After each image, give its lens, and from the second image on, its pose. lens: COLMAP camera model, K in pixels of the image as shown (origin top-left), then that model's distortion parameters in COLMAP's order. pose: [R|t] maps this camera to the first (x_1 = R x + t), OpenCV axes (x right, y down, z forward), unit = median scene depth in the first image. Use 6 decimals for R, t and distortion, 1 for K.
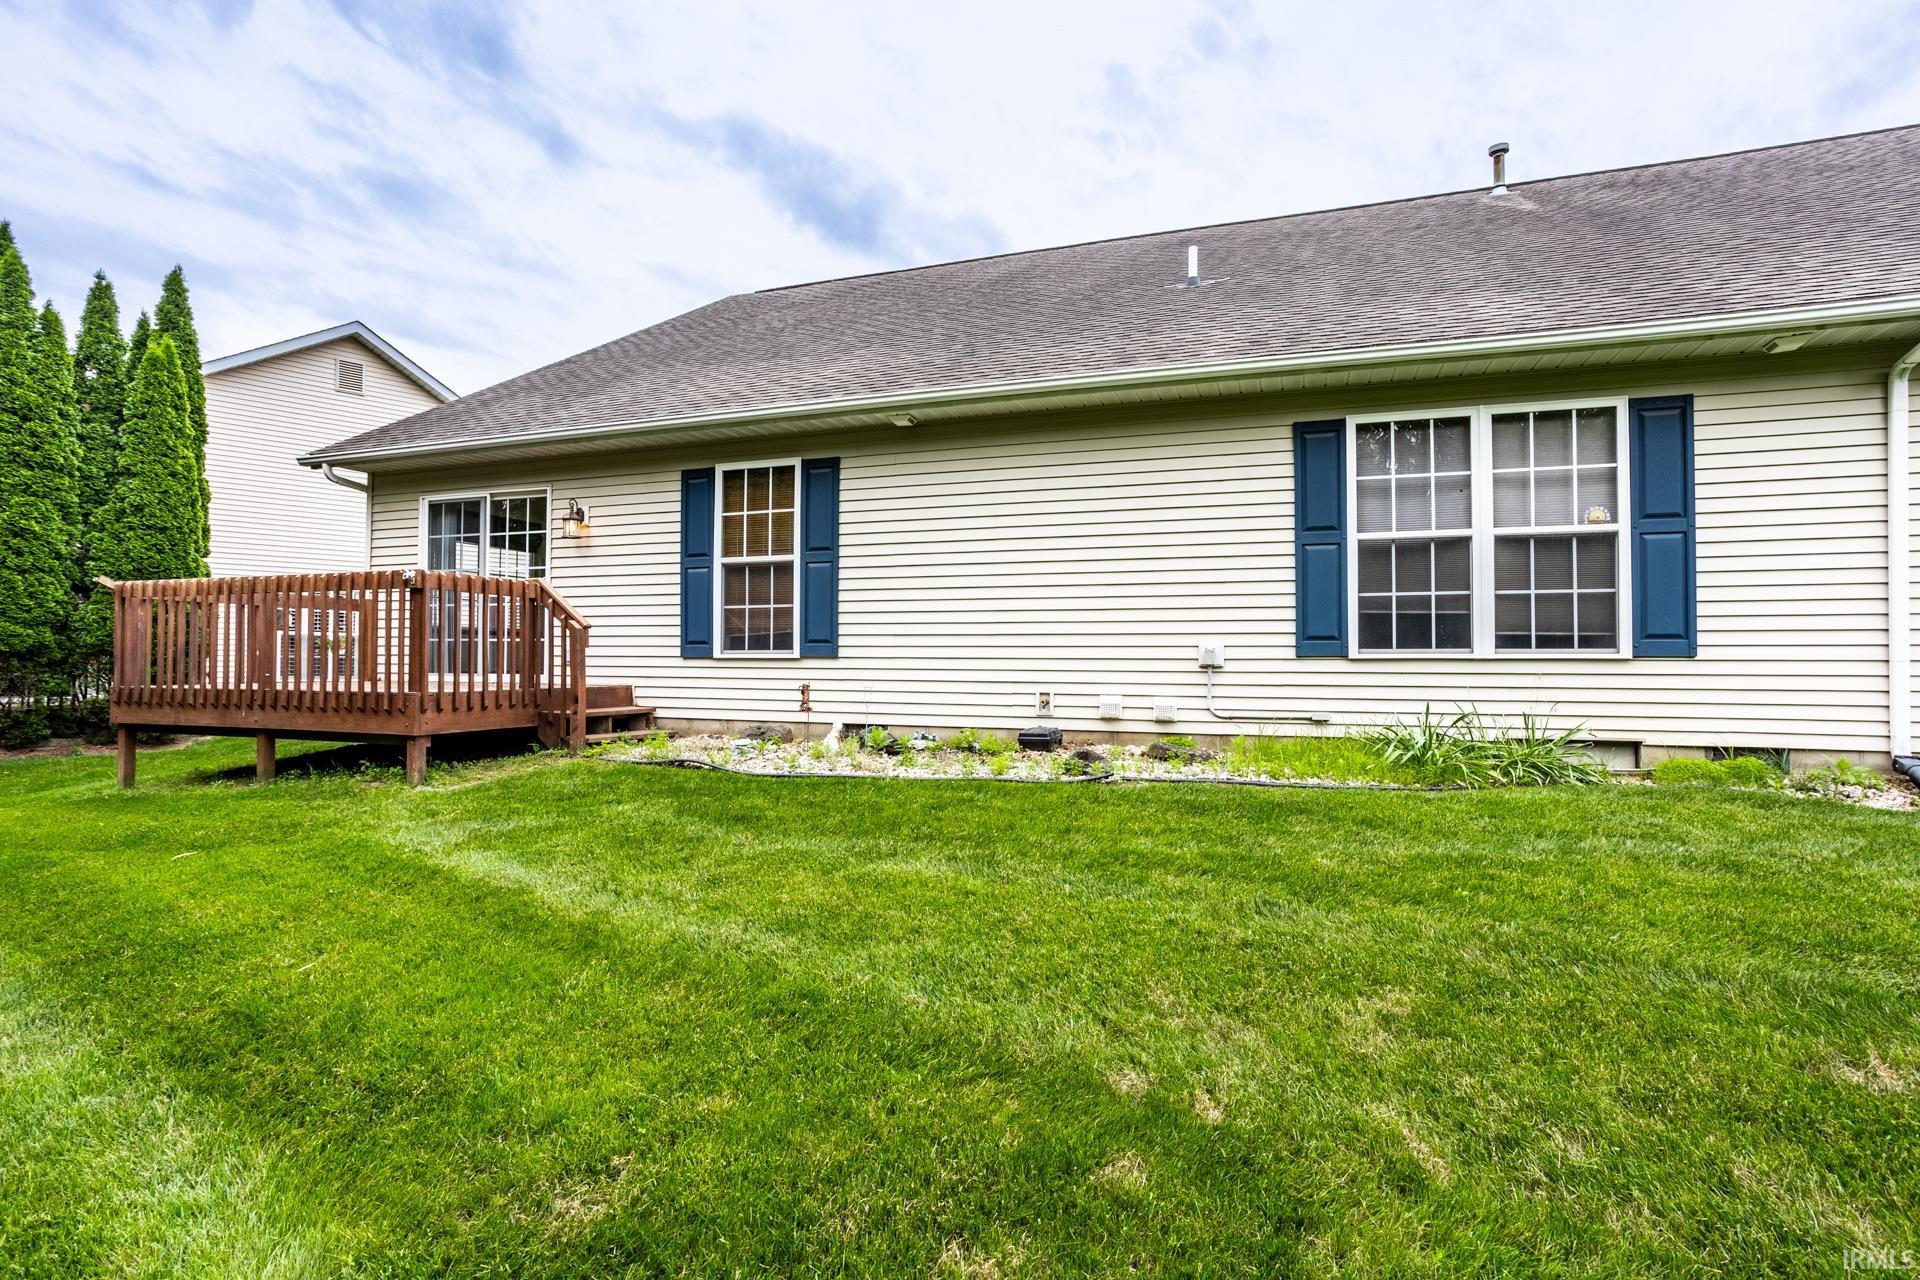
lens RADIAL K [[930.0, 0, 973.0], [0, 930.0, 645.0], [0, 0, 1]] dist [0.001751, 0.001464]
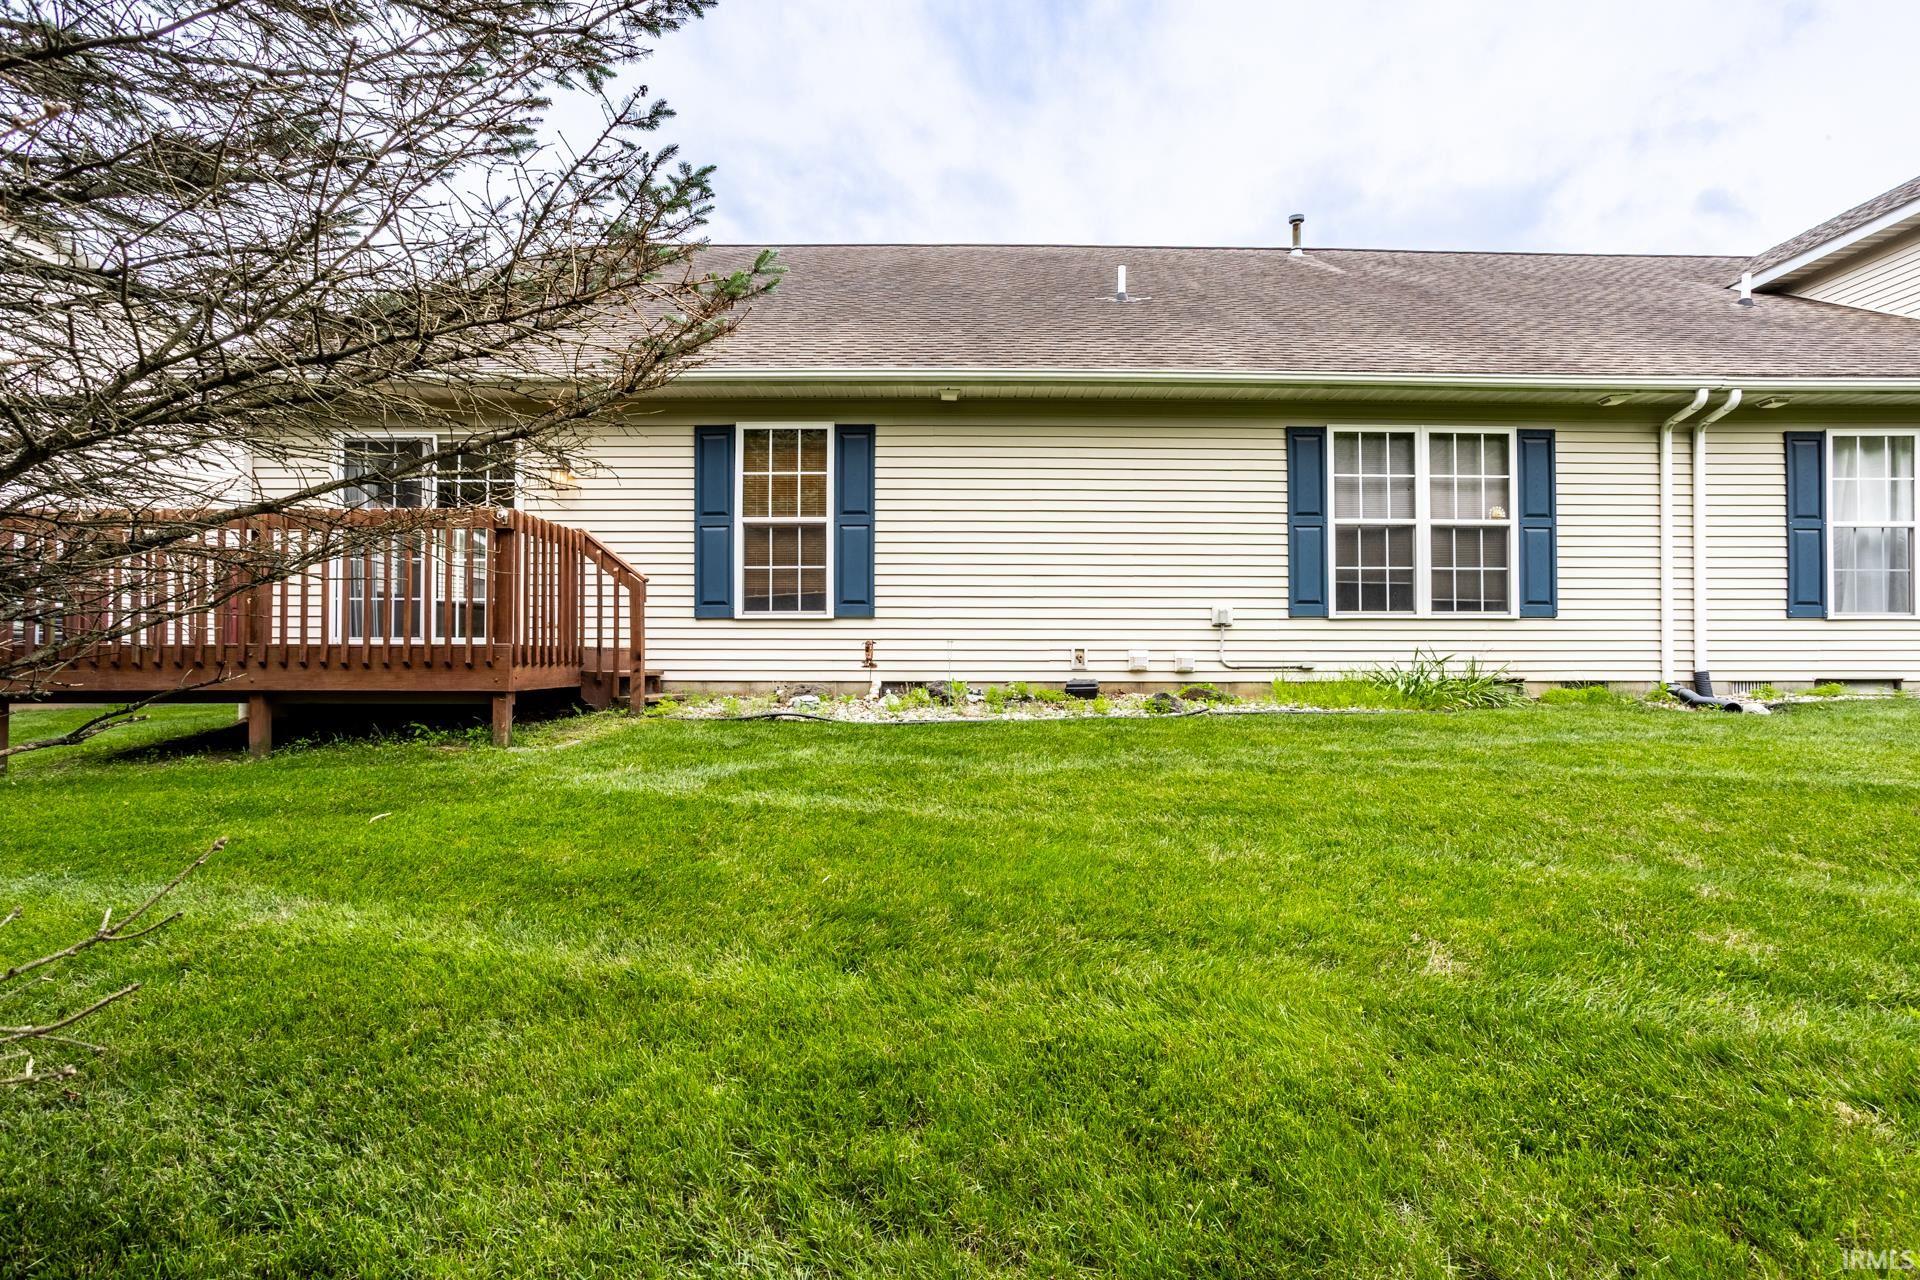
lens RADIAL K [[930.0, 0, 958.0], [0, 930.0, 641.2], [0, 0, 1]] dist [0.001751, 0.001464]
pose [[0.939766, 0.002410, 0.341809, -0.485427], [-0.003359, 0.999992, 0.002183, 0.043243], [-0.341801, -0.003199, 0.939767, -0.007609]]
